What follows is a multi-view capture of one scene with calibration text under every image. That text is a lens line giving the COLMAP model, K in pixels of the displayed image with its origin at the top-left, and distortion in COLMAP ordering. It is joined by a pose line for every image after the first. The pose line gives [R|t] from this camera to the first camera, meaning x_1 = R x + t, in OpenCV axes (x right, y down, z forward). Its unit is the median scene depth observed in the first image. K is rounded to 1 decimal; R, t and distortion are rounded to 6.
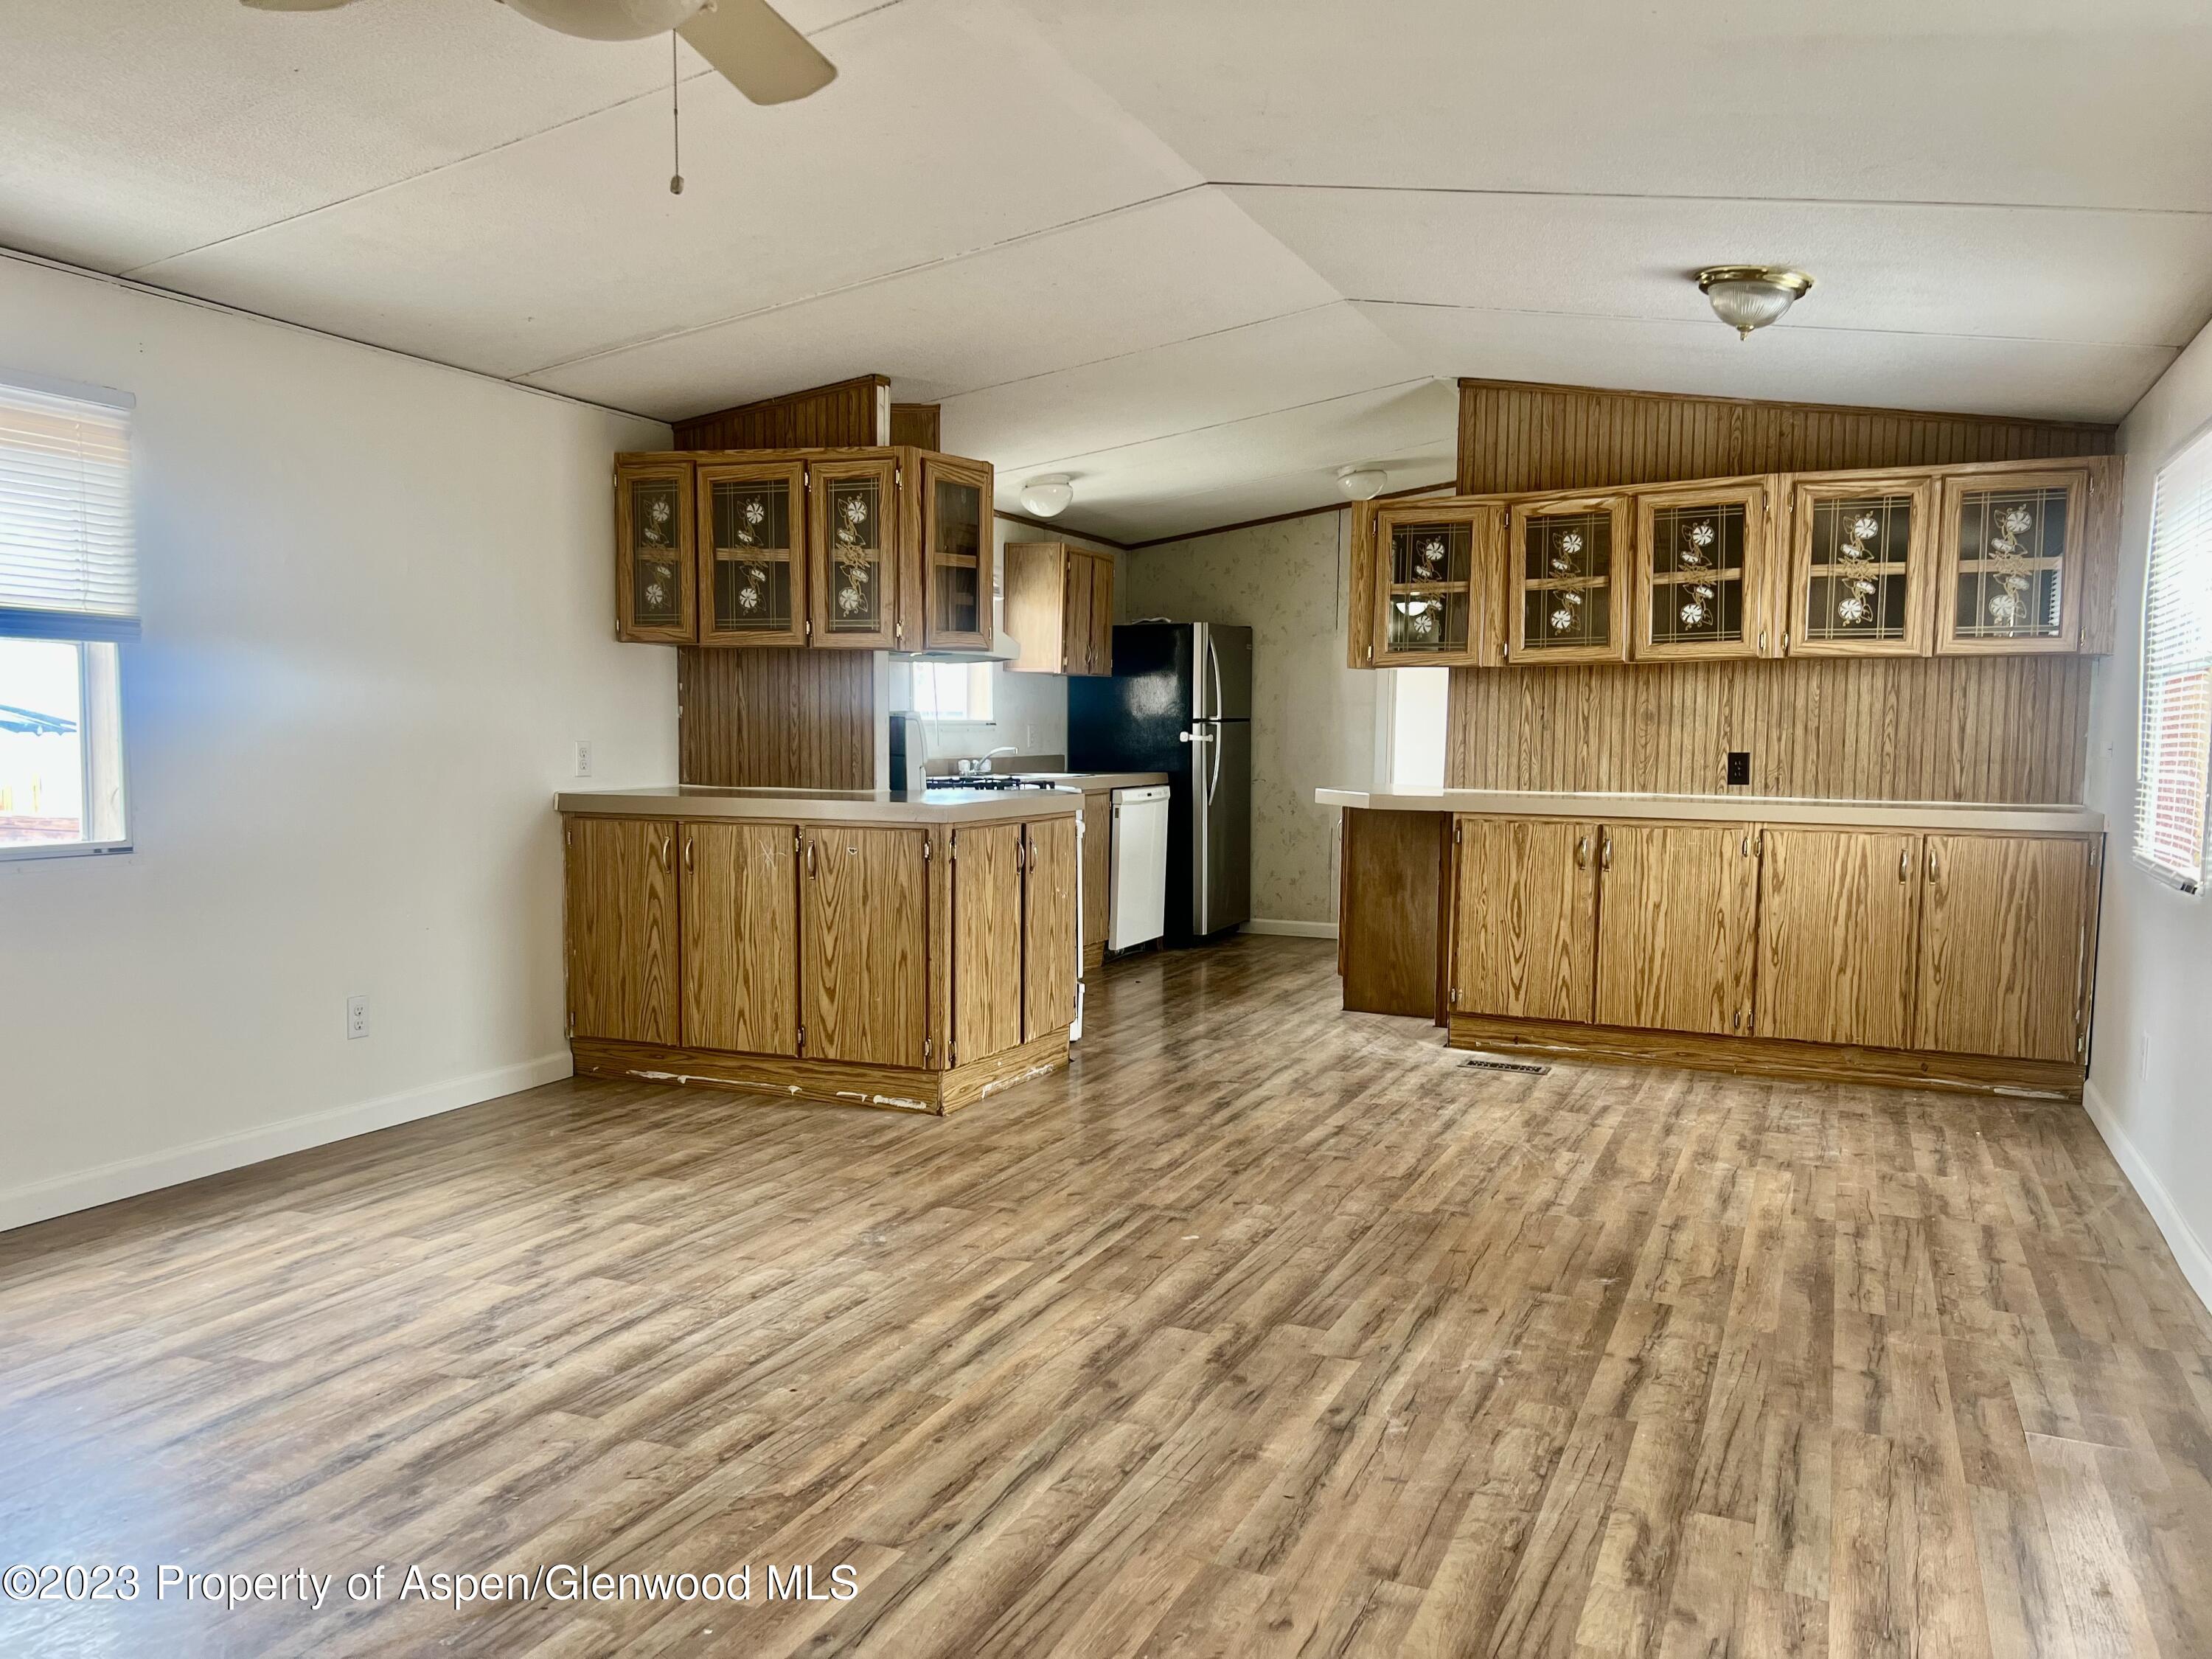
lens RADIAL K [[1655.9, 0, 1116.5], [0, 1655.9, 844.0], [0, 0, 1]] dist [0.059888, -0.054148]
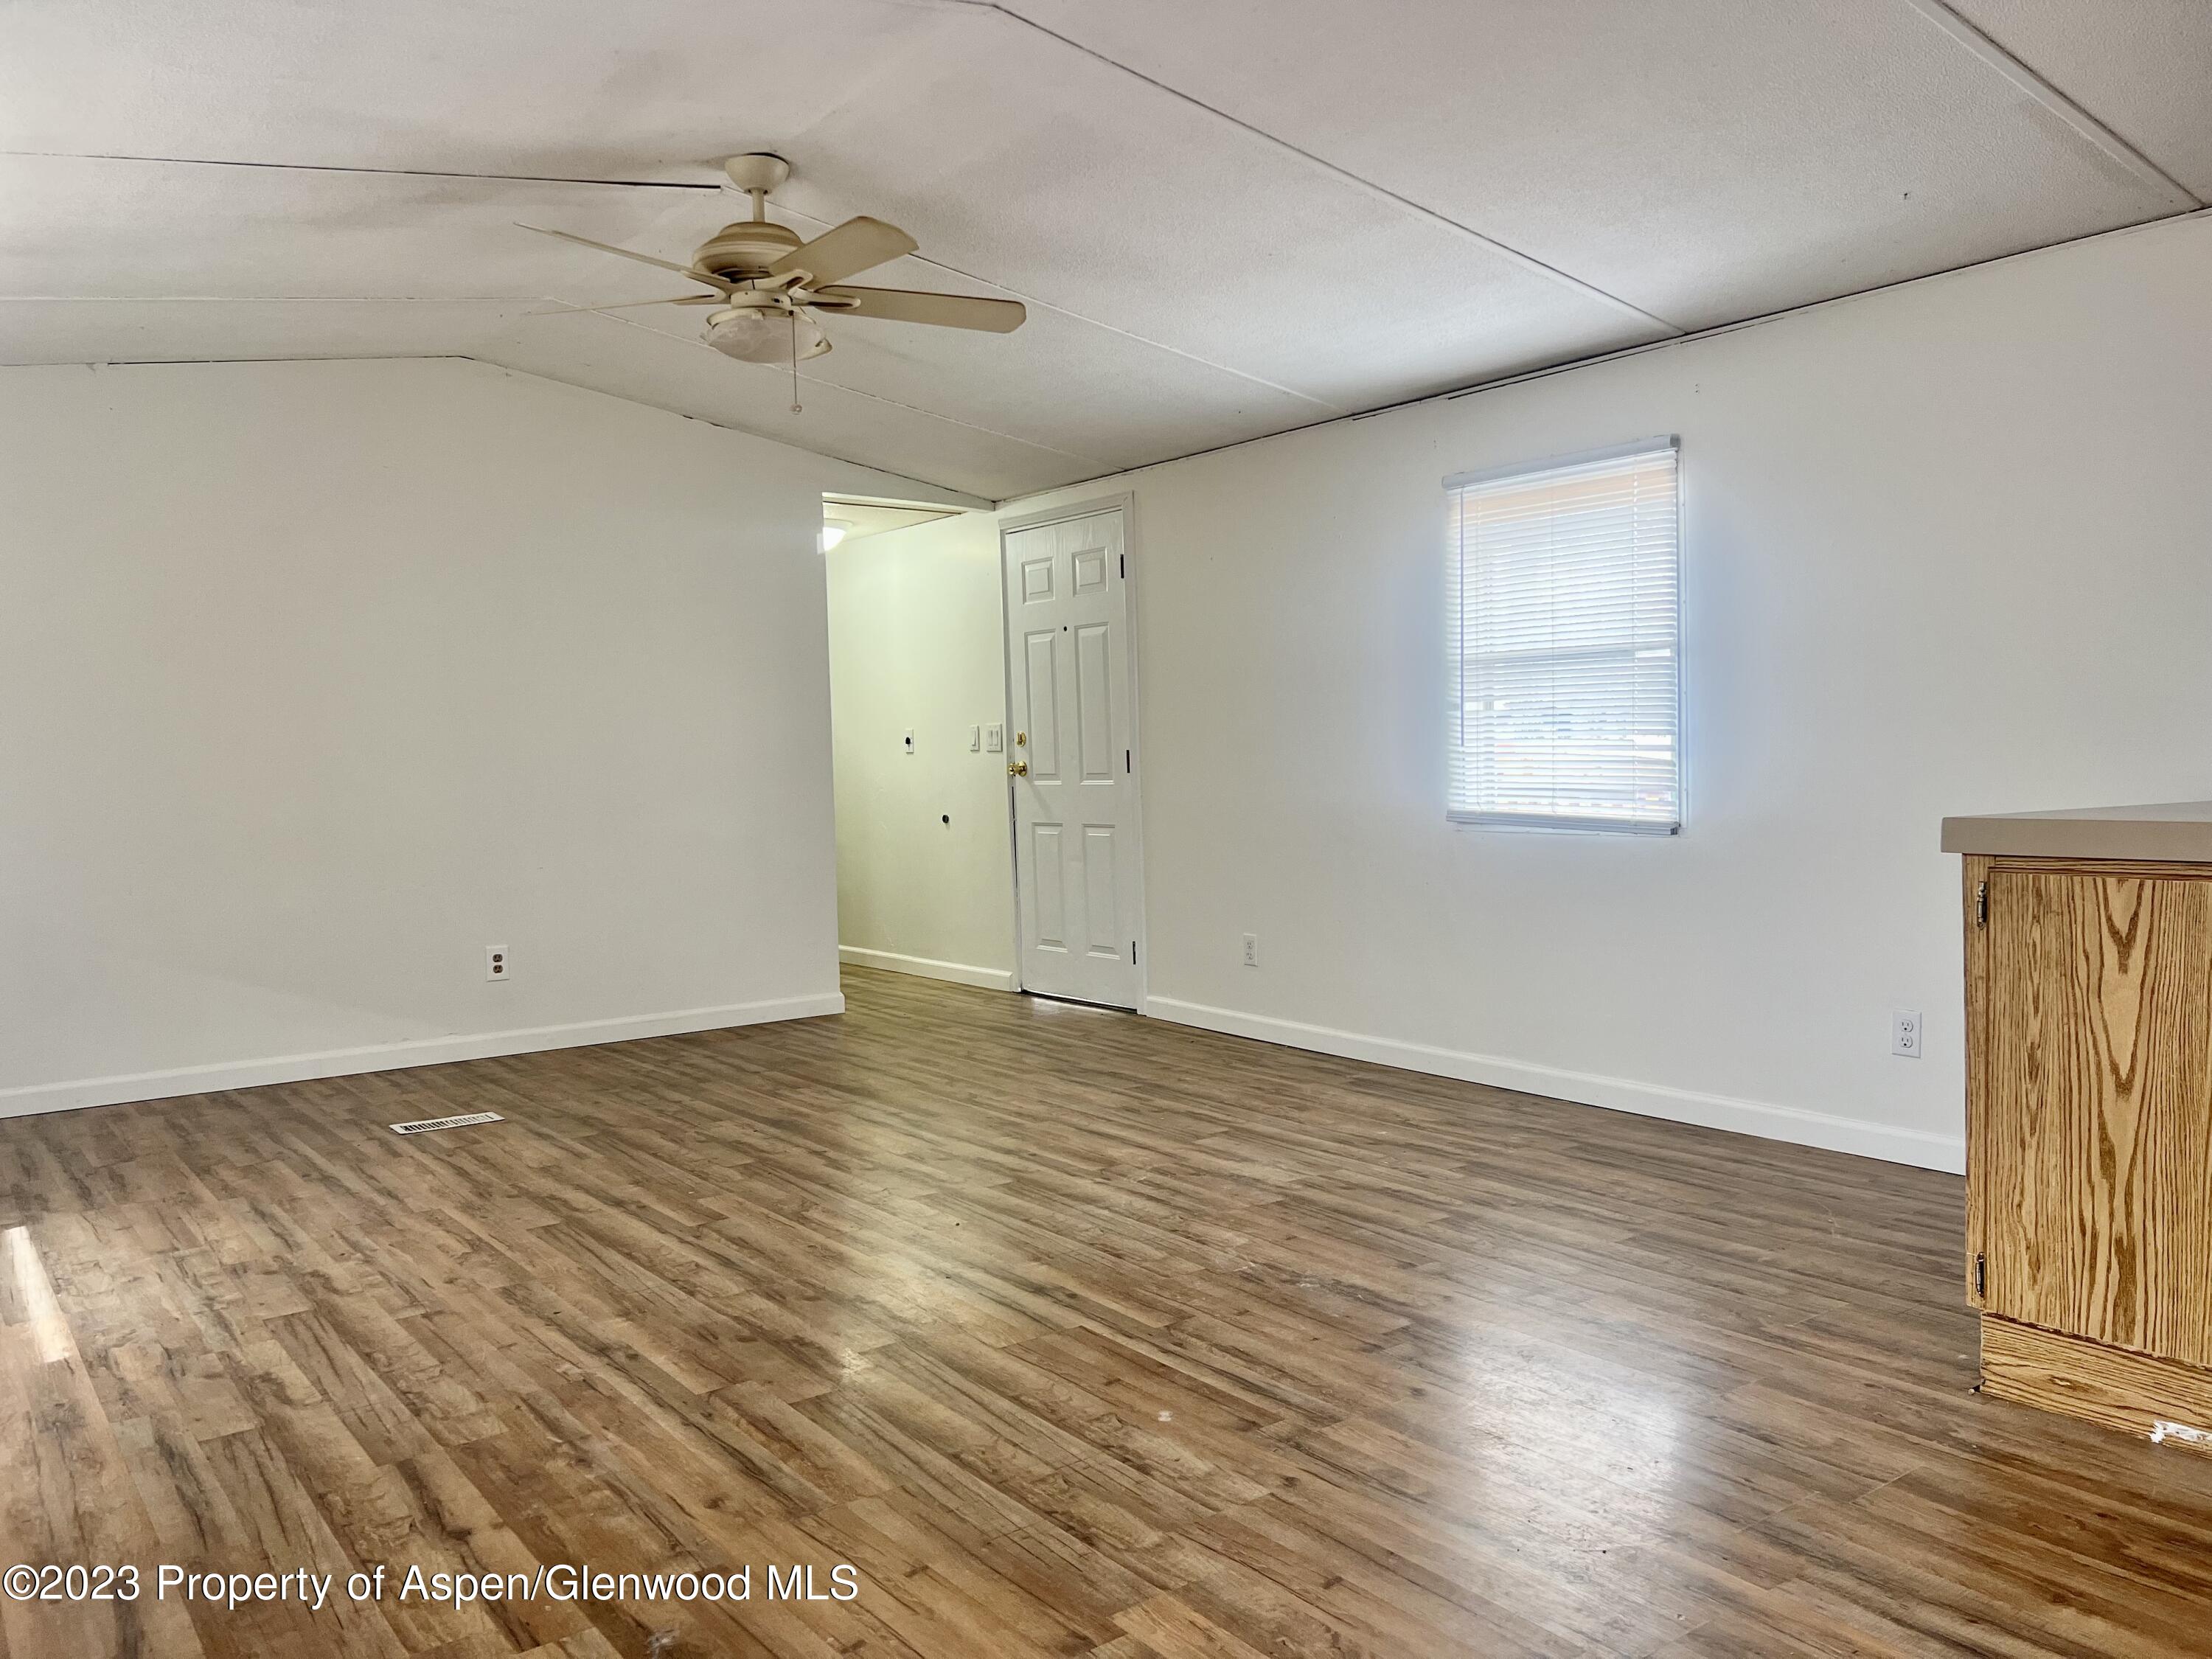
lens RADIAL K [[1655.9, 0, 1089.7], [0, 1655.9, 819.7], [0, 0, 1]] dist [0.059888, -0.054148]
pose [[-0.495096, 0.032610, -0.868226, 0.818841], [-0.048541, 0.996696, 0.065115, -0.072449], [0.867481, 0.074382, -0.491878, 1.601703]]
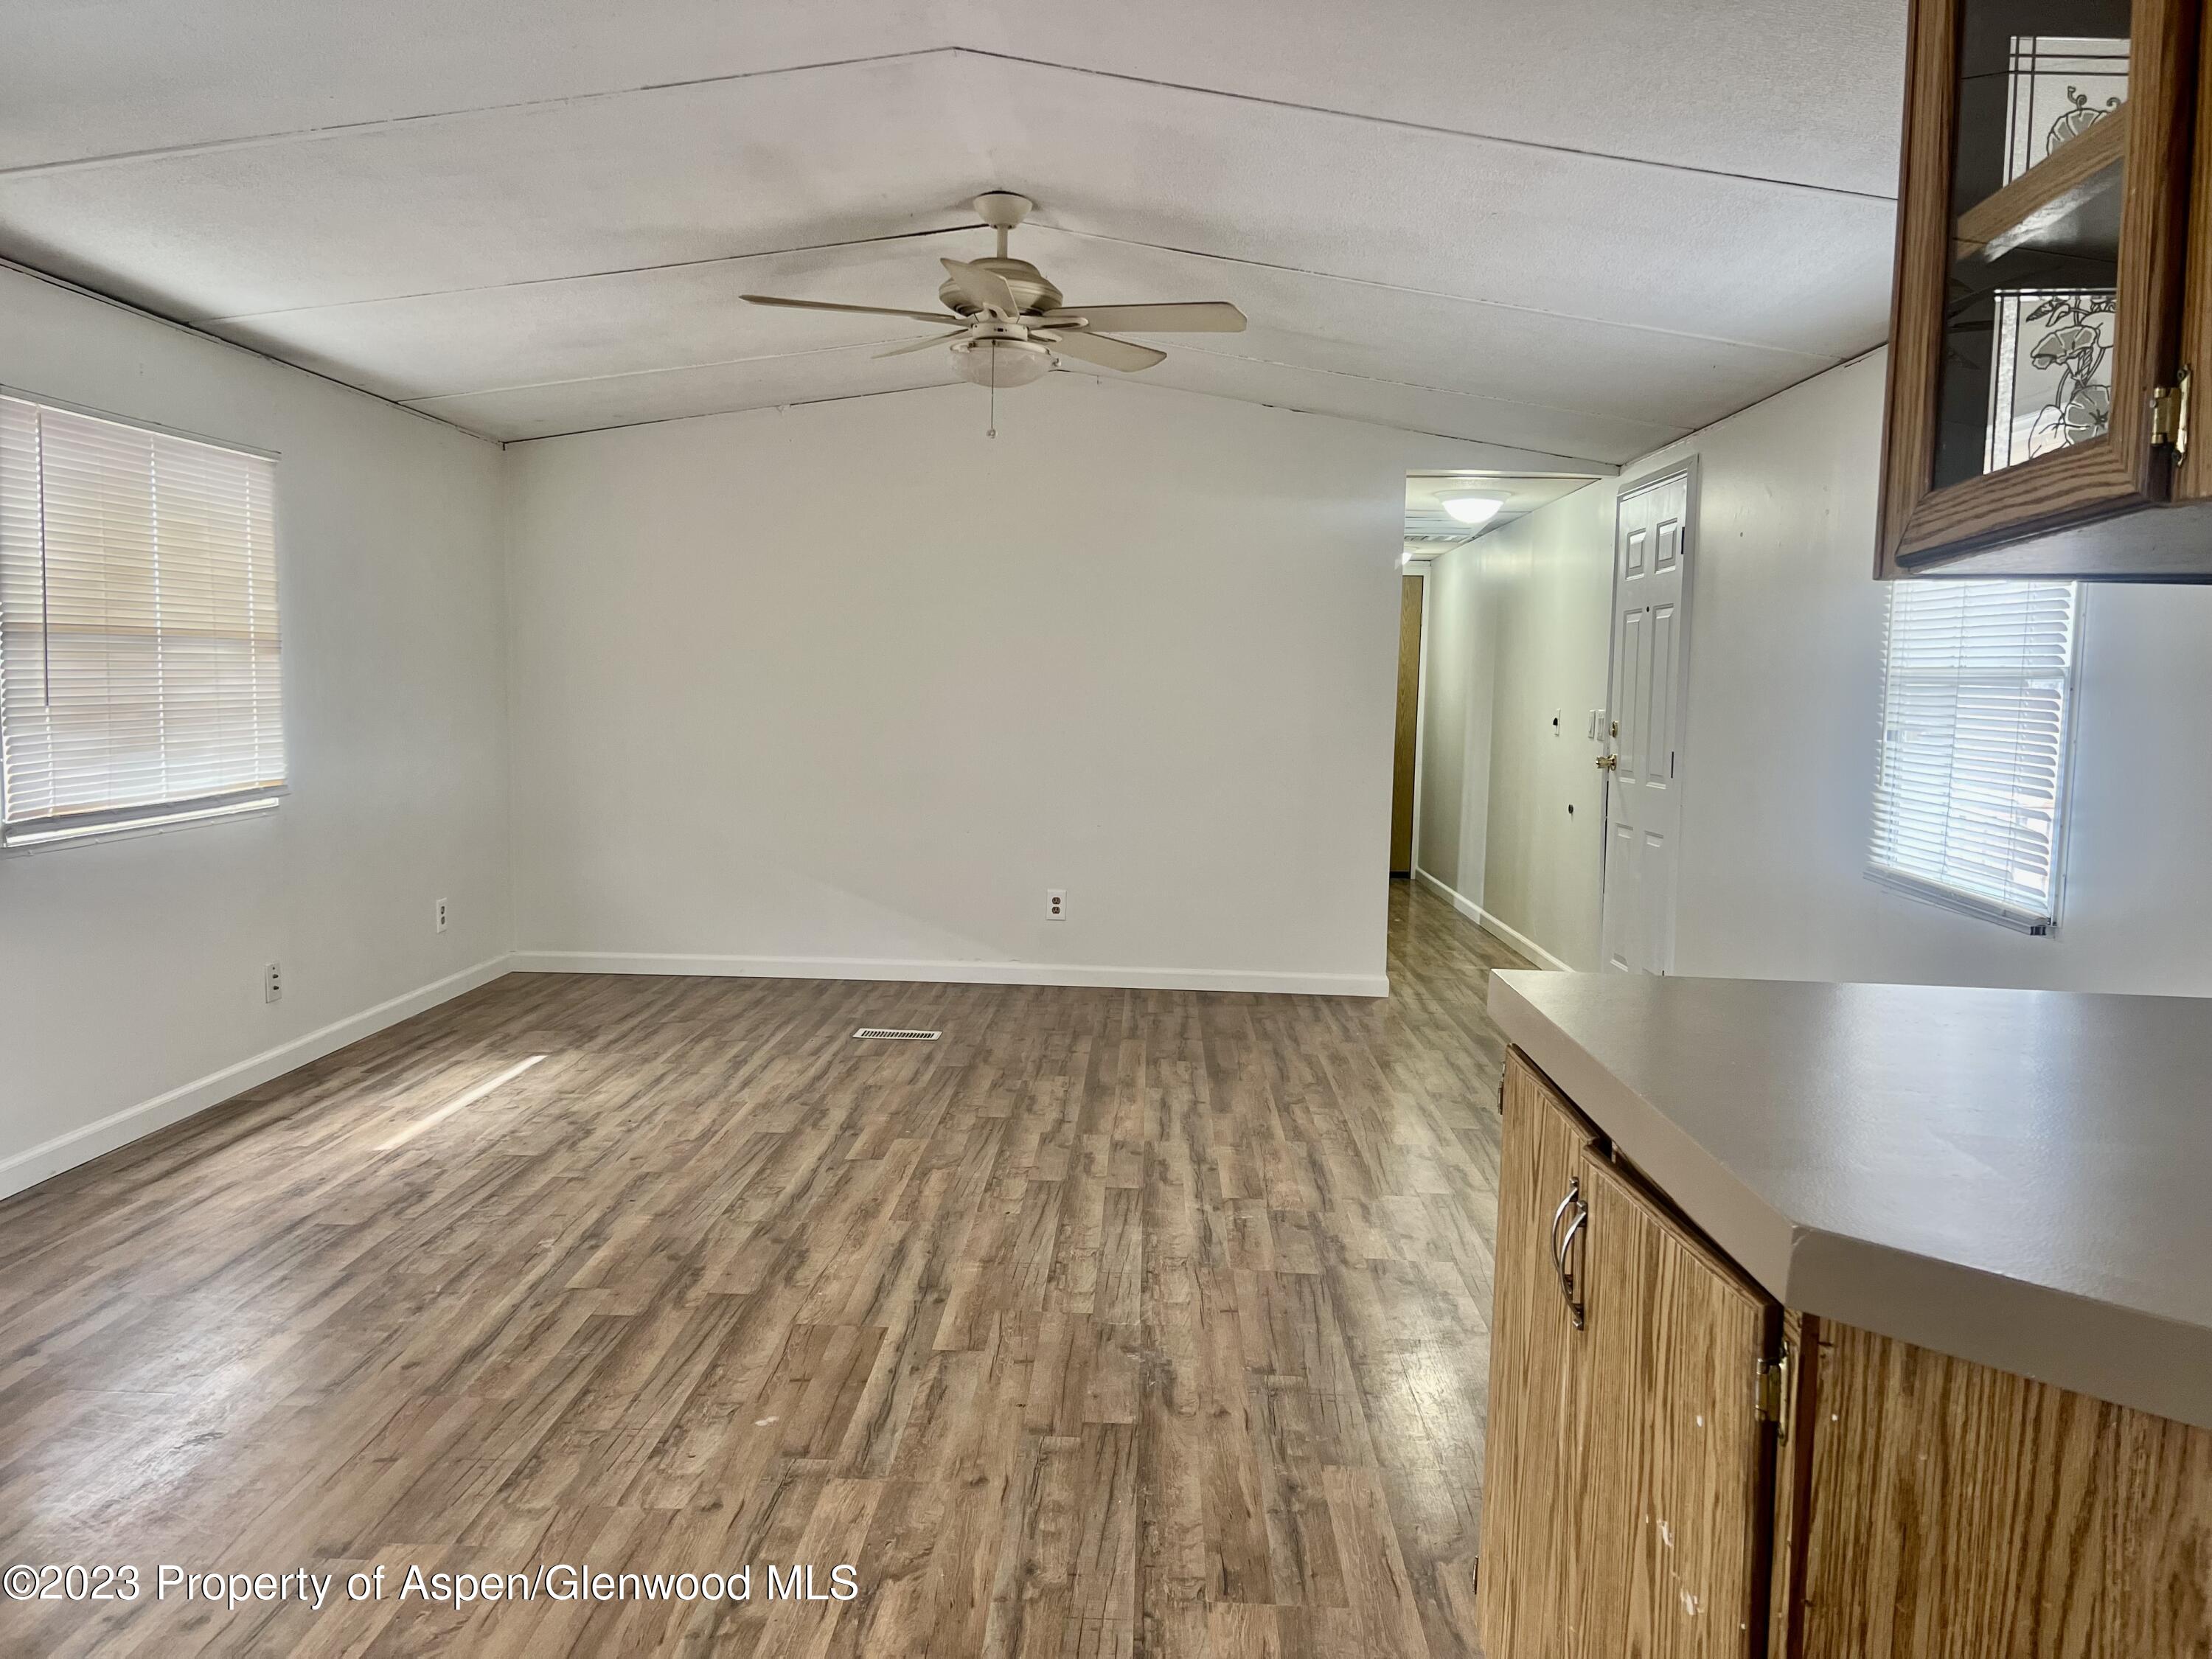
lens RADIAL K [[1655.9, 0, 1103.1], [0, 1655.9, 823.9], [0, 0, 1]] dist [0.059888, -0.054148]
pose [[-0.928446, -0.004265, -0.371444, 0.227185], [-0.063231, 0.987156, 0.146717, -0.182365], [0.366047, 0.159705, -0.916790, 2.095645]]
